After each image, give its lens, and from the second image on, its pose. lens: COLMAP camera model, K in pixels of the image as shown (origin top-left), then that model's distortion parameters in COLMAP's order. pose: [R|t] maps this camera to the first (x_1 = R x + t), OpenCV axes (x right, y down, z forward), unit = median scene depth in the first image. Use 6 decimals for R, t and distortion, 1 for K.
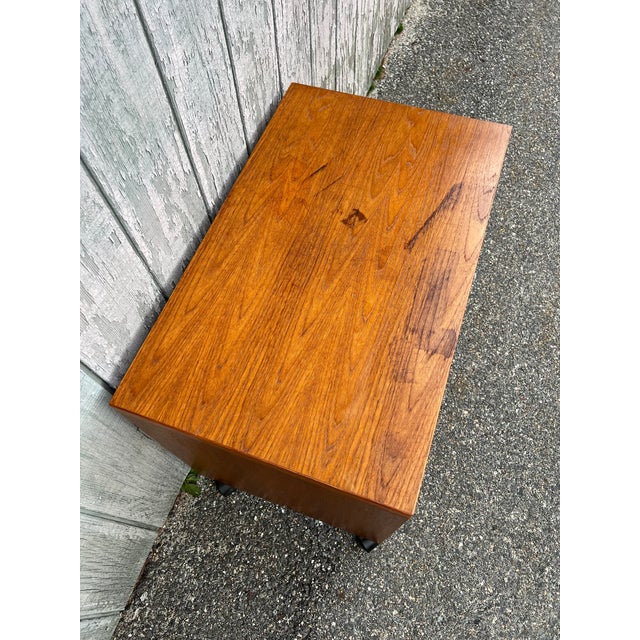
lens RADIAL K [[483.0, 0, 319.4], [0, 483.0, 324.1], [0, 0, 1]] dist [0.050726, -0.064867]
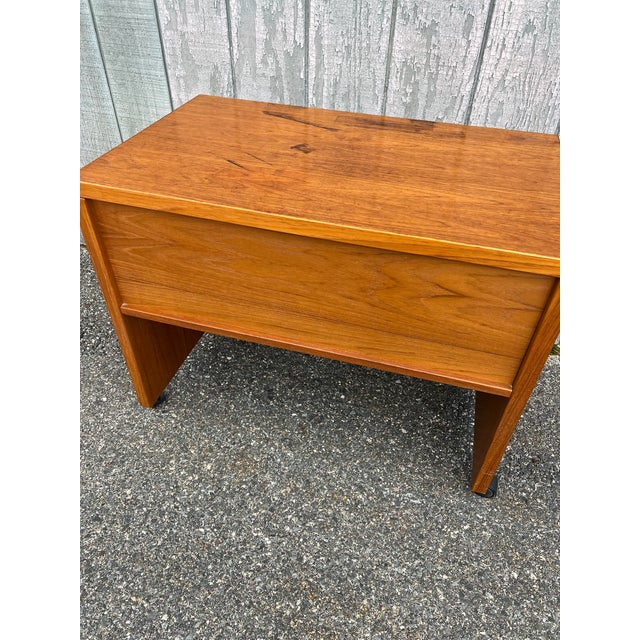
lens RADIAL K [[483.0, 0, 316.5], [0, 483.0, 321.5], [0, 0, 1]] dist [0.050726, -0.064867]
pose [[0.032851, 0.677024, -0.735228, 0.825865], [-0.899564, 0.340604, 0.273447, -0.314828], [0.435552, 0.652401, 0.620215, 0.473278]]
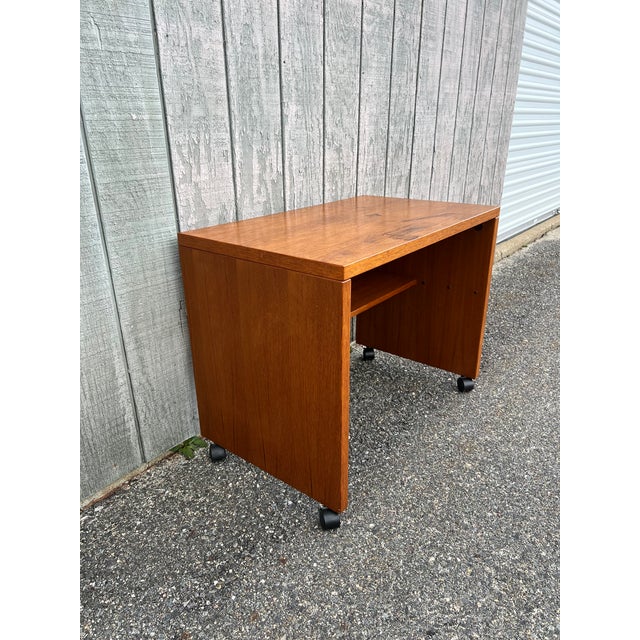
lens RADIAL K [[483.0, 0, 319.5], [0, 483.0, 322.0], [0, 0, 1]] dist [0.050726, -0.064867]
pose [[0.947252, 0.145183, -0.285719, 0.286179], [-0.294440, 0.746296, -0.596948, 0.711679], [0.126564, 0.649587, 0.749679, 0.061525]]
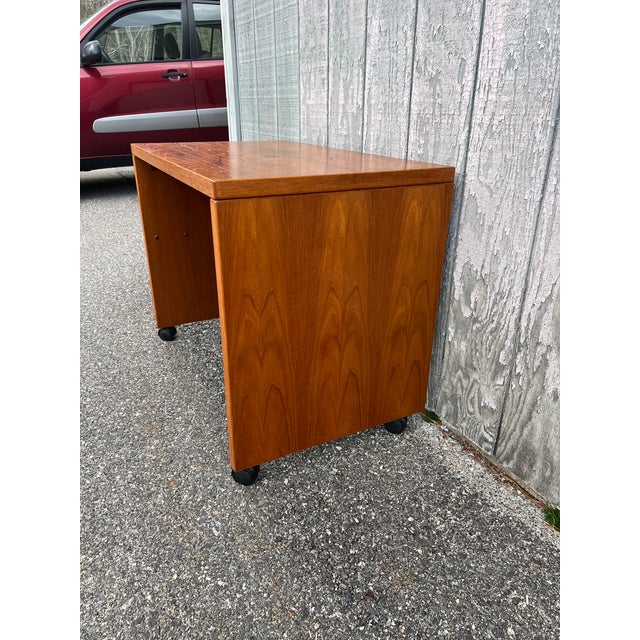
lens RADIAL K [[483.0, 0, 312.5], [0, 483.0, 325.0], [0, 0, 1]] dist [0.050726, -0.064867]
pose [[-0.680647, 0.333155, -0.652478, 0.697079], [-0.642288, 0.157042, 0.750202, -0.841319], [0.352400, 0.929702, 0.107091, 0.965898]]
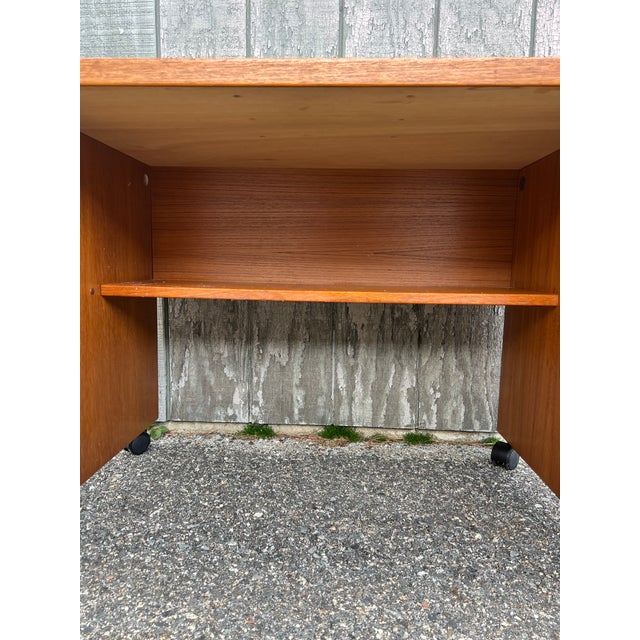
lens RADIAL K [[483.0, 0, 315.1], [0, 483.0, 322.3], [0, 0, 1]] dist [0.050726, -0.064867]
pose [[0.287968, 0.164299, -0.943441, 0.645995], [-0.863206, 0.471123, -0.181433, 0.131645], [0.414668, 0.866631, 0.277492, 0.762070]]
